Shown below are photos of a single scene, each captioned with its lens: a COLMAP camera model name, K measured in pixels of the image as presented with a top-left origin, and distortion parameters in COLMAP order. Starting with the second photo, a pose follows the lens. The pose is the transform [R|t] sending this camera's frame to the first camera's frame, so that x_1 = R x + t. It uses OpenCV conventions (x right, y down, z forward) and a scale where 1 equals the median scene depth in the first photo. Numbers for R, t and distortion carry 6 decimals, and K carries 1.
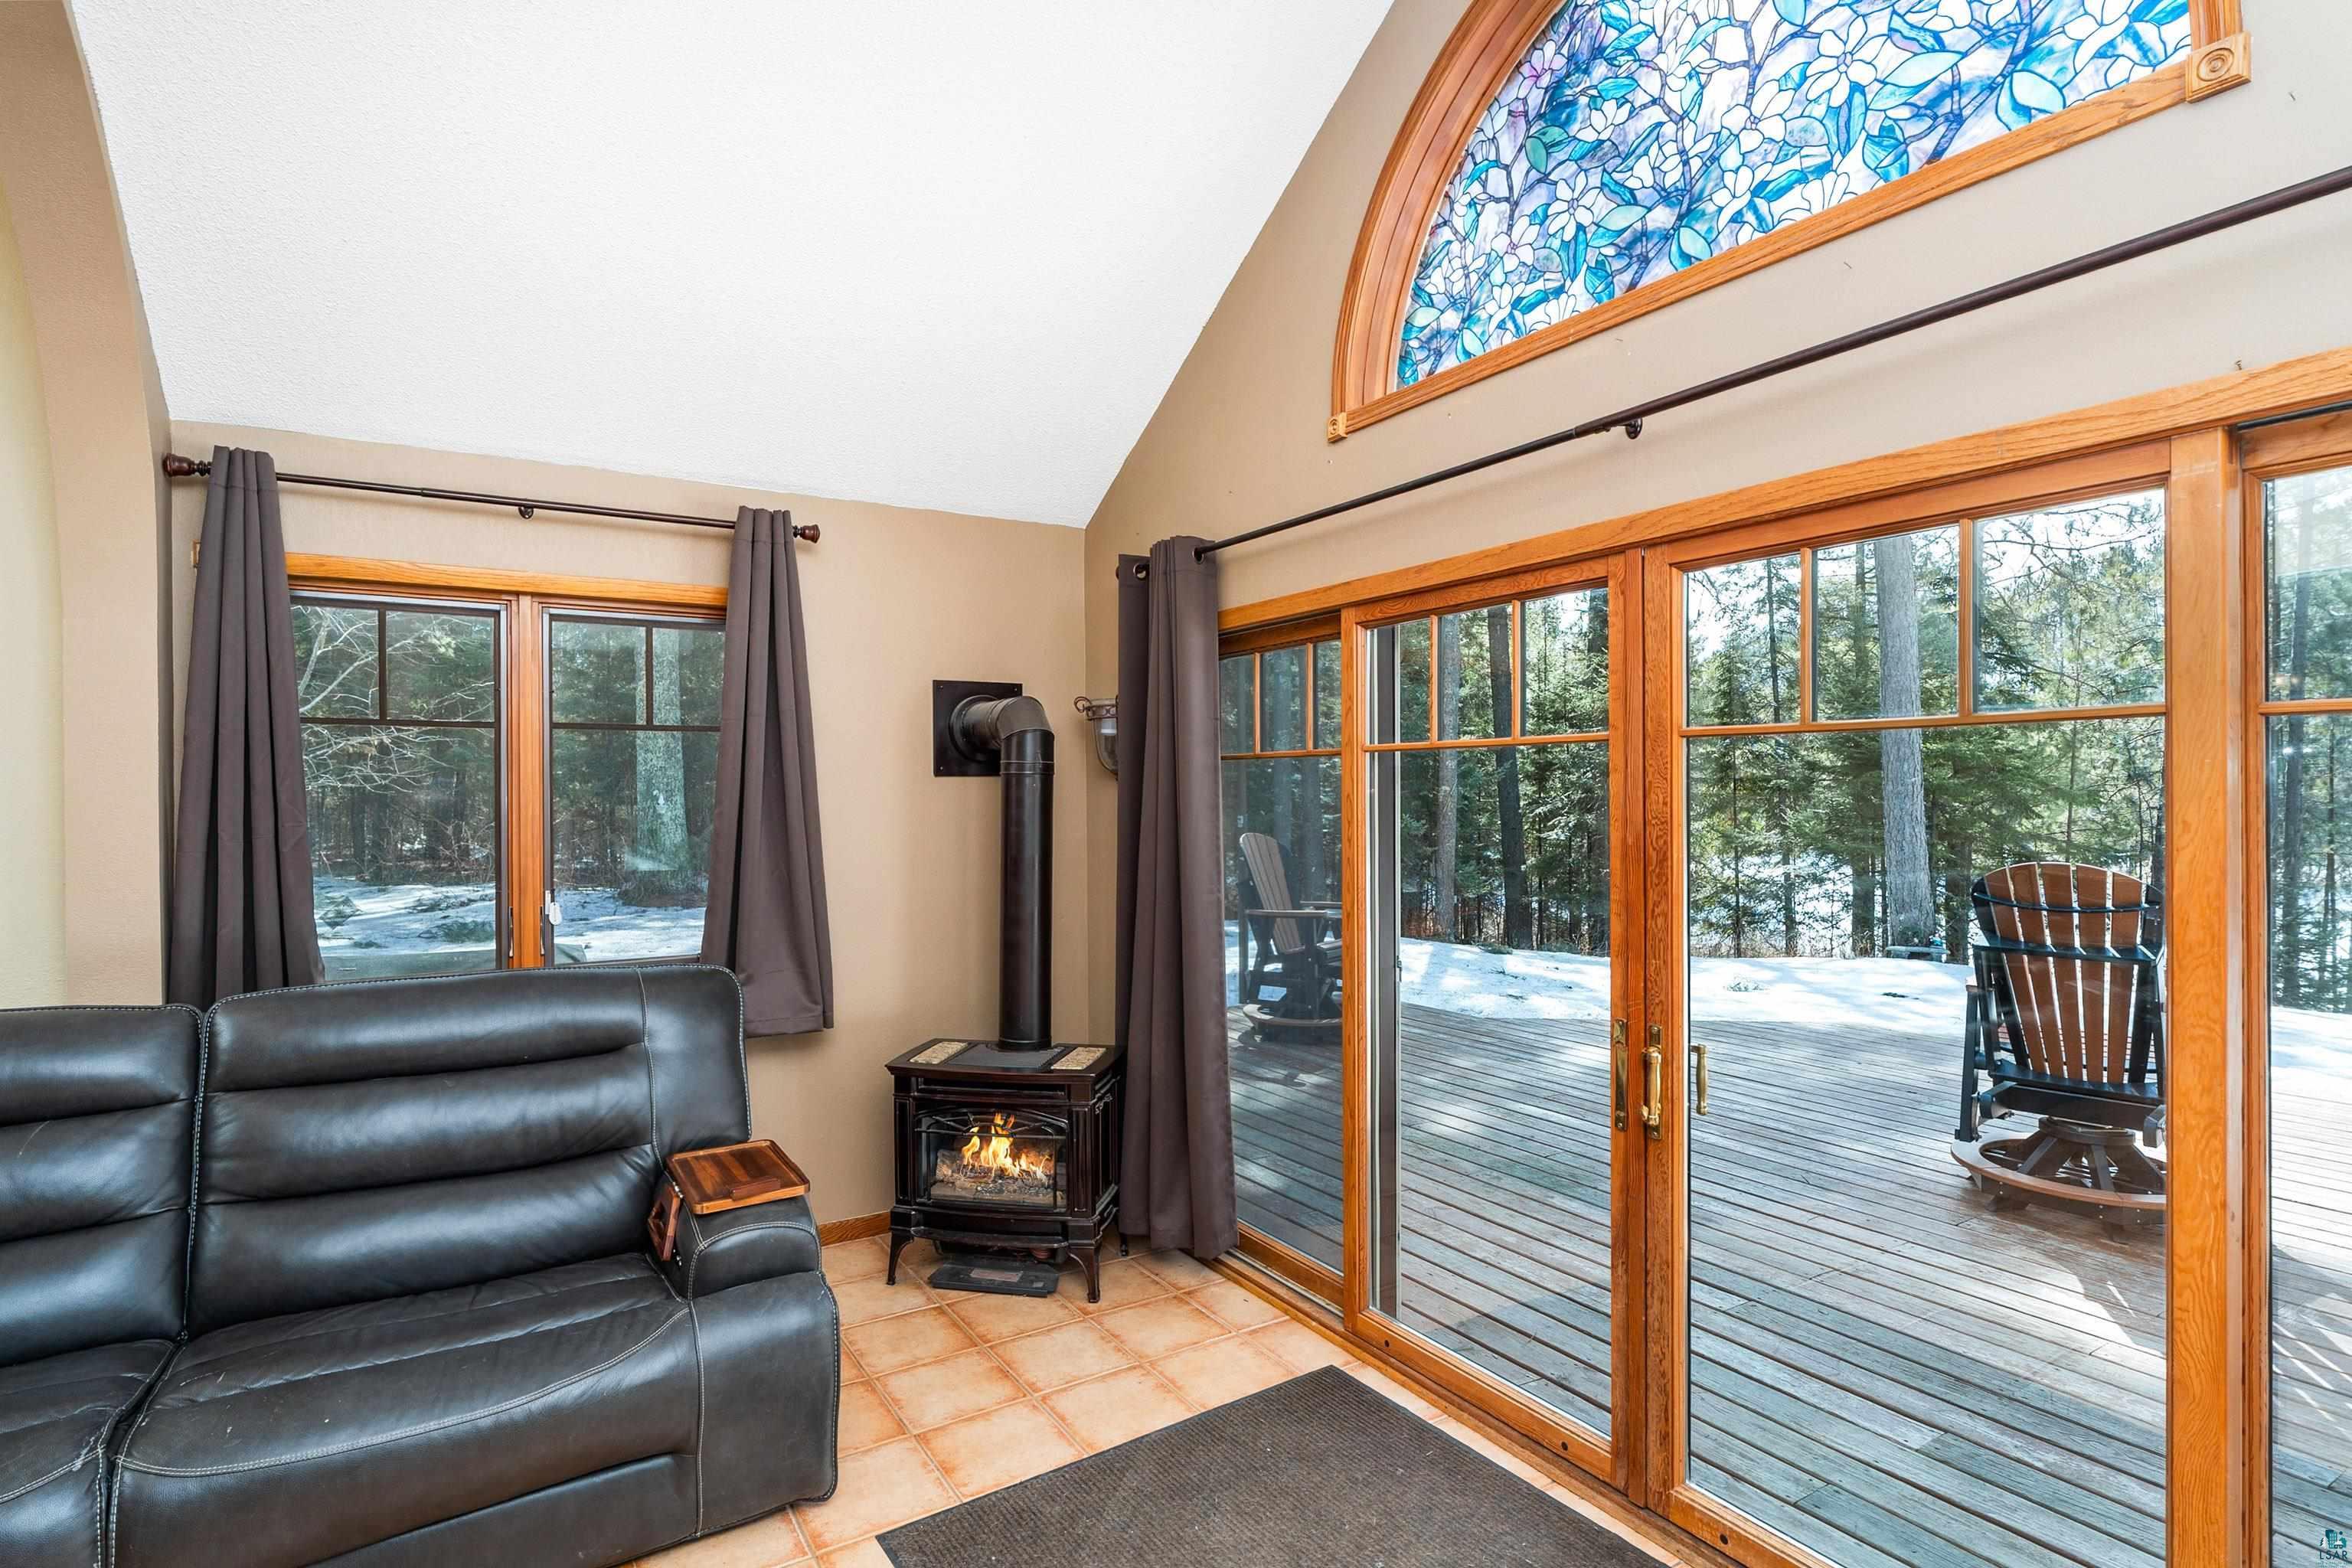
lens RADIAL K [[1170.7, 0, 1176.0], [0, 1170.7, 784.0], [0, 0, 1]] dist [-0.000955, -0.000669]
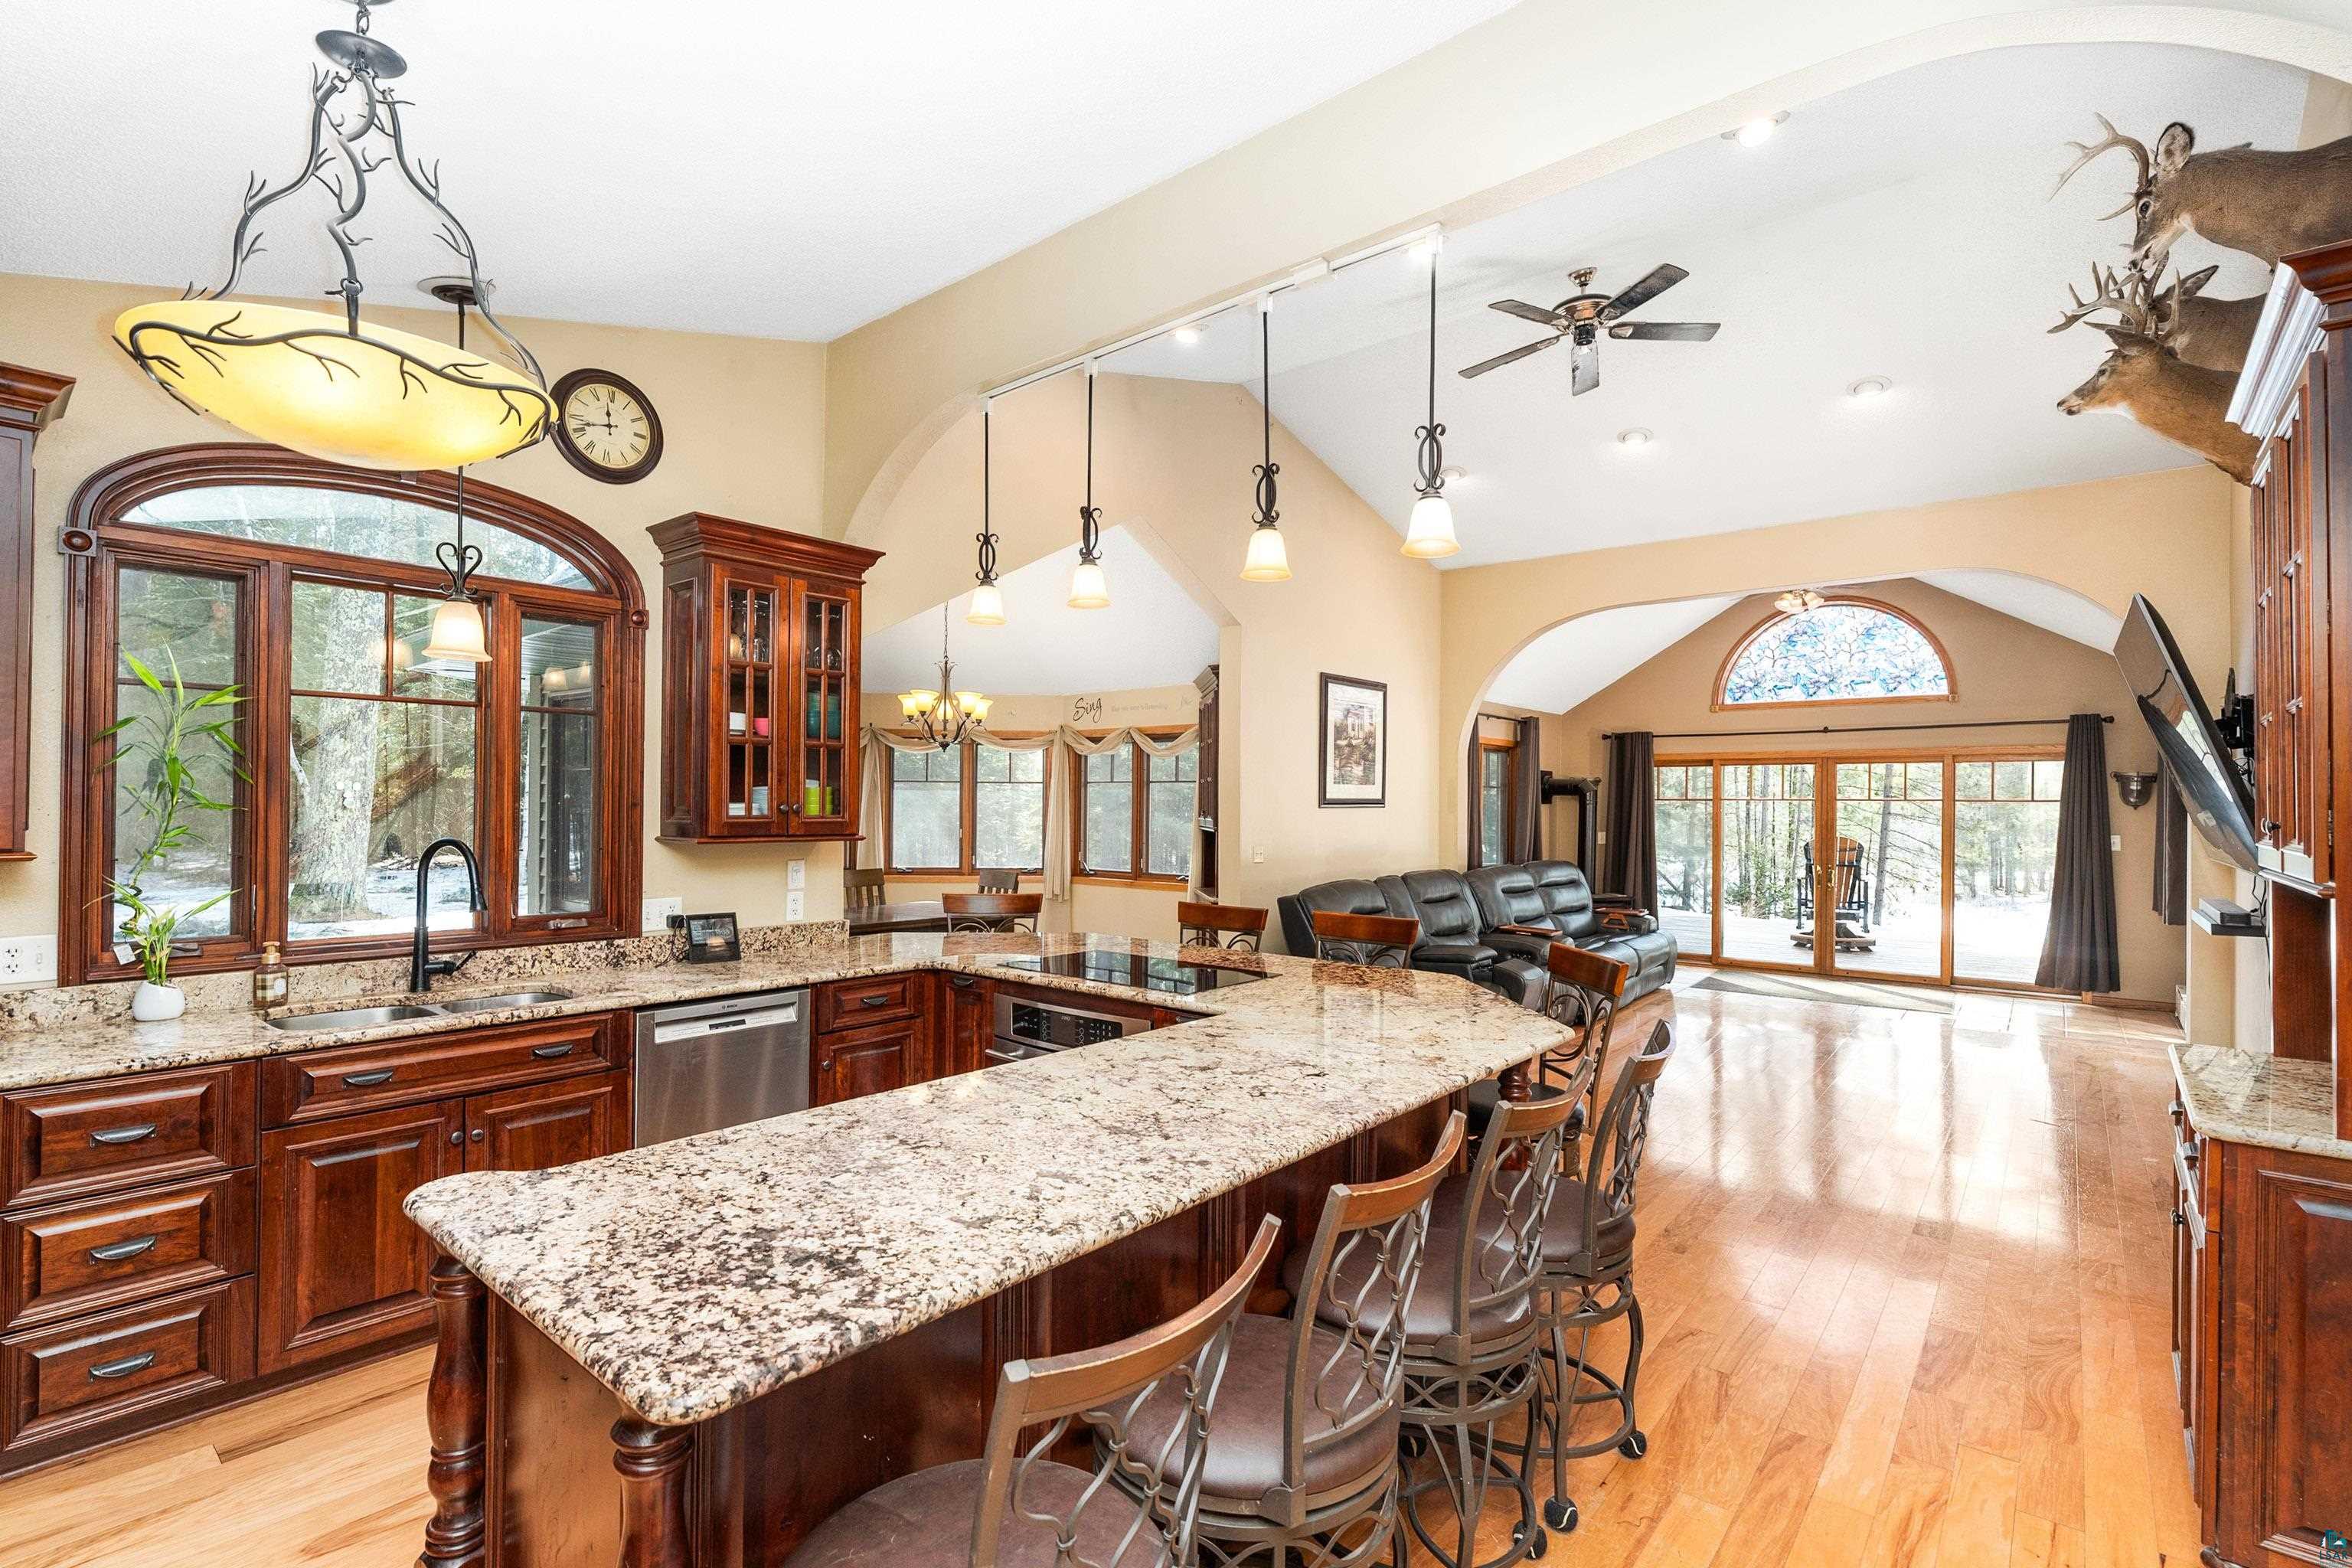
lens RADIAL K [[1073.1, 0, 1171.5], [0, 1073.1, 800.5], [0, 0, 1]] dist [-0.004077, 0.001244]
pose [[0.947291, 0.015551, 0.319998, -2.534830], [-0.016089, 0.999870, -0.000964, 0.002908], [-0.319971, -0.004236, 0.947418, -1.599660]]
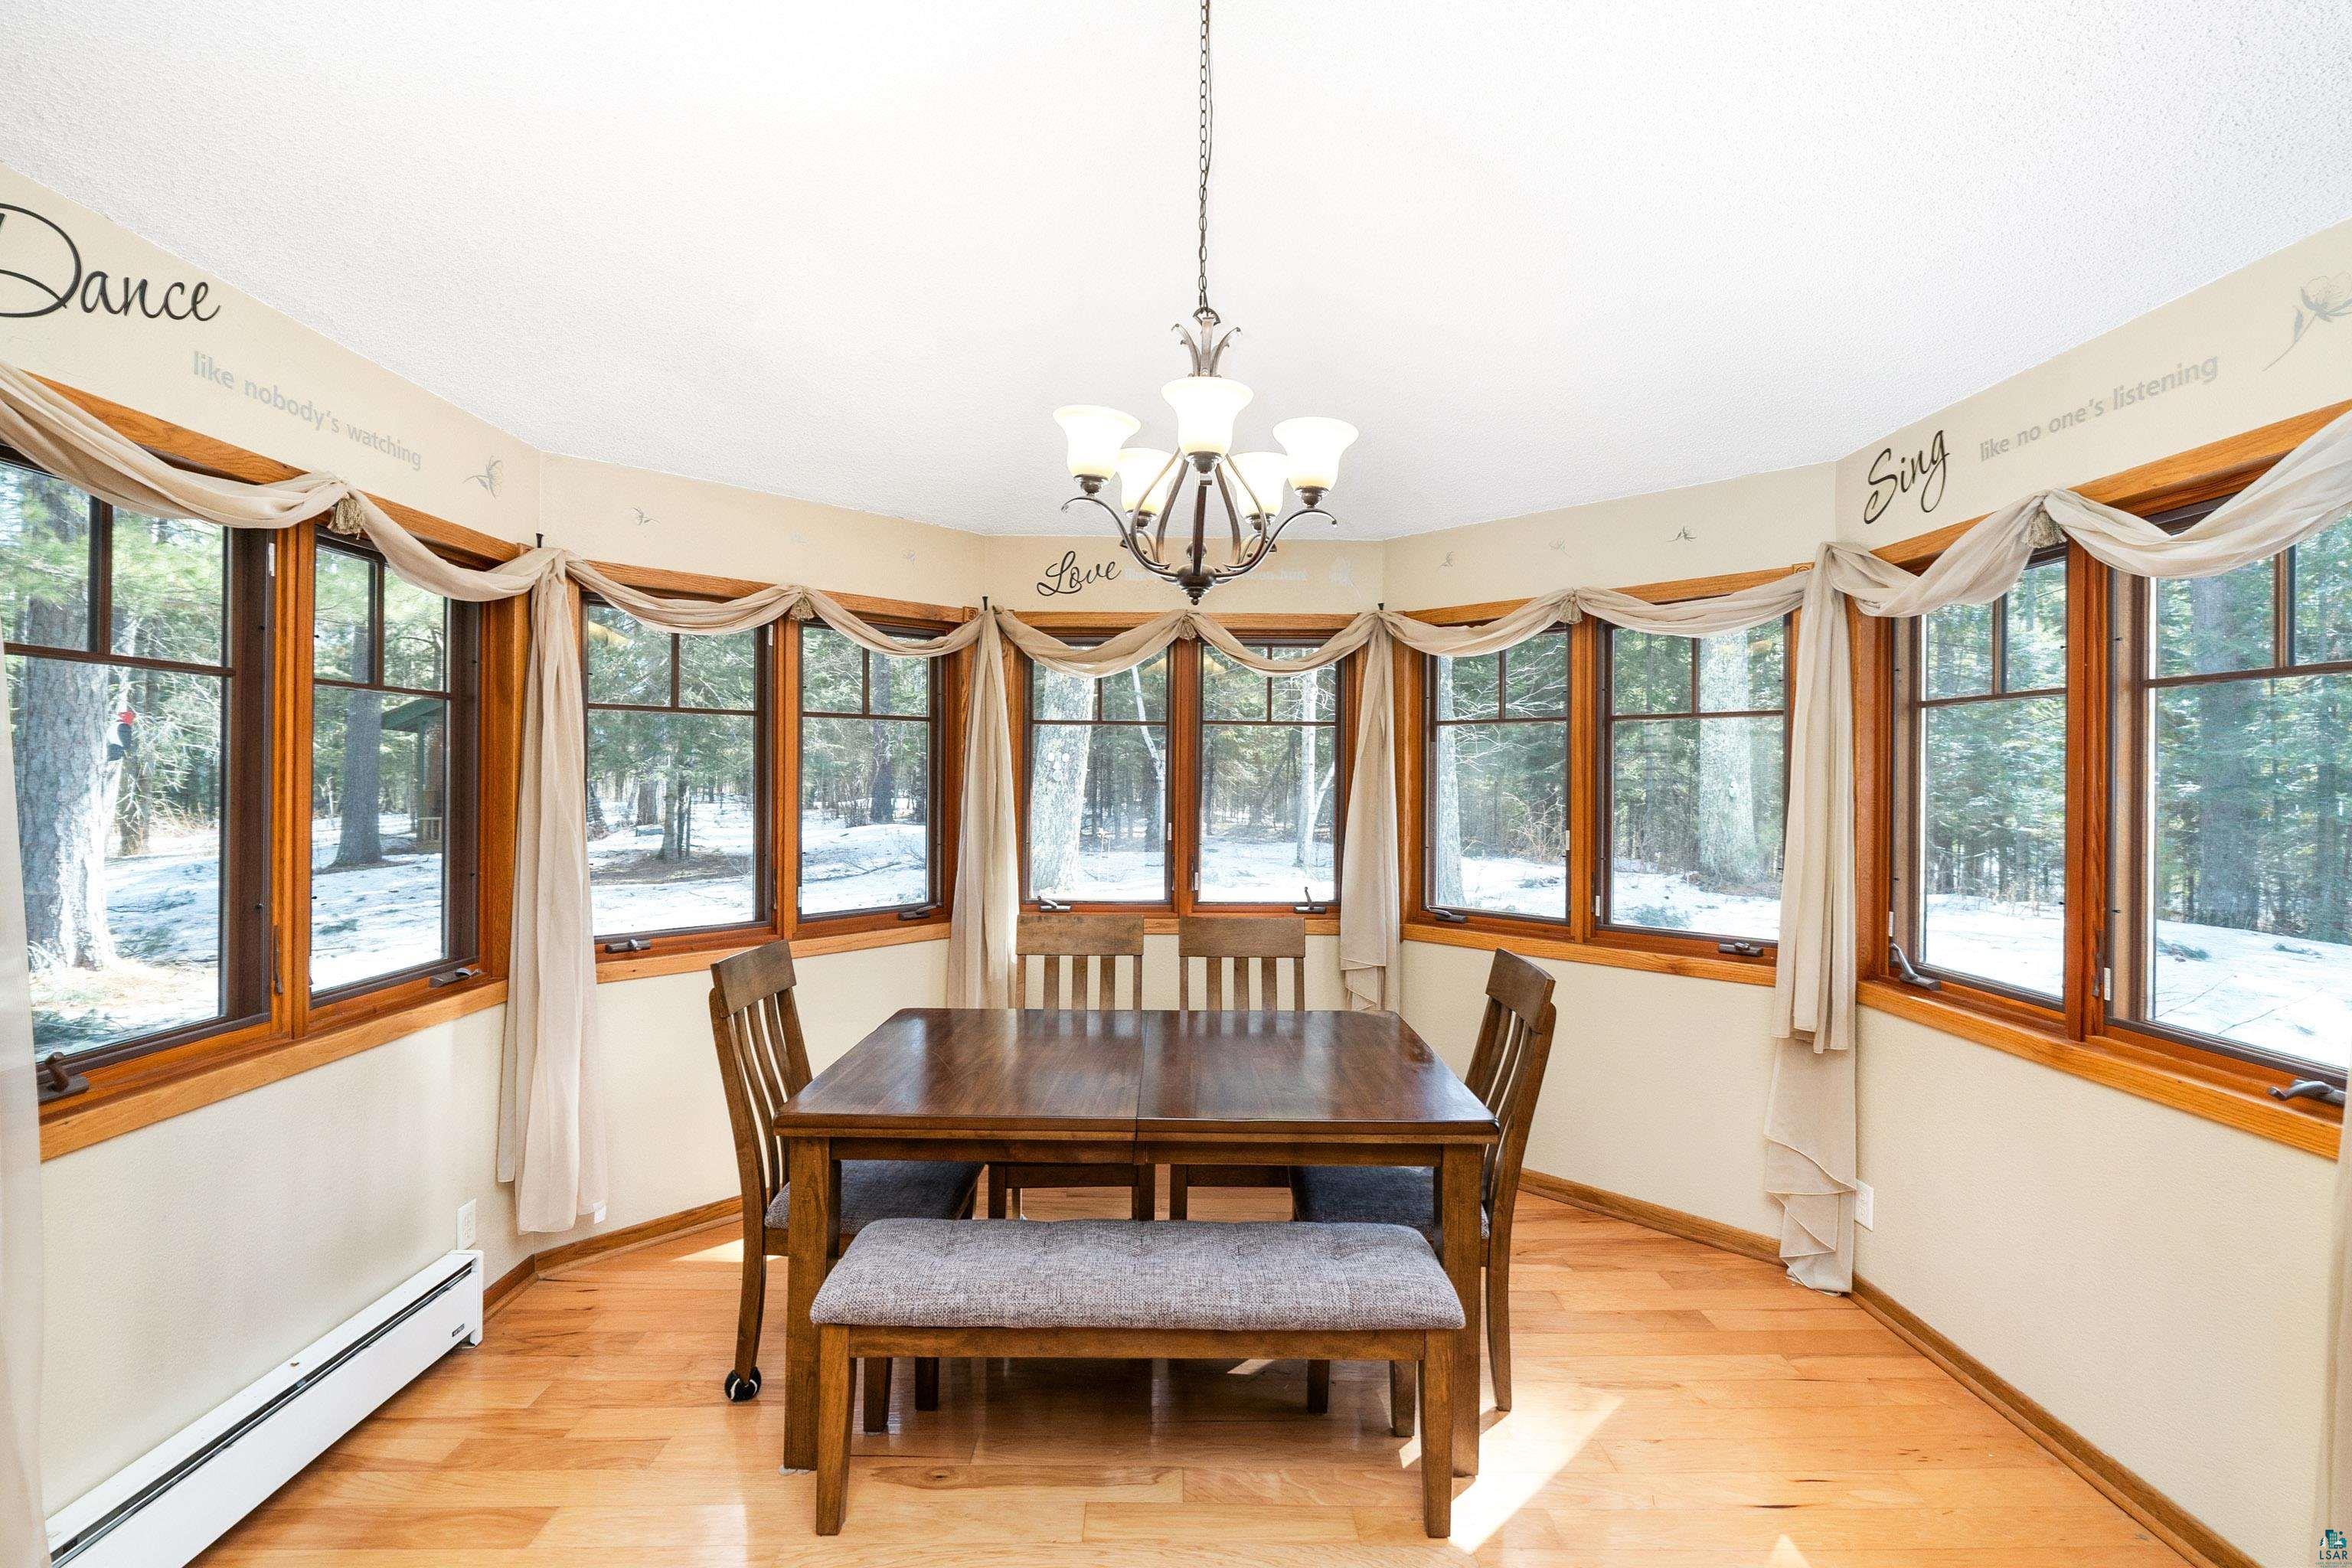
lens RADIAL K [[1069.6, 0, 1177.9], [0, 1069.6, 792.2], [0, 0, 1]] dist [-0.001259, -0.000446]
pose [[0.856371, 0.022343, -0.515877, -1.893078], [-0.010232, 0.999602, 0.026307, 0.013760], [0.516259, -0.017250, 0.856259, 0.084582]]
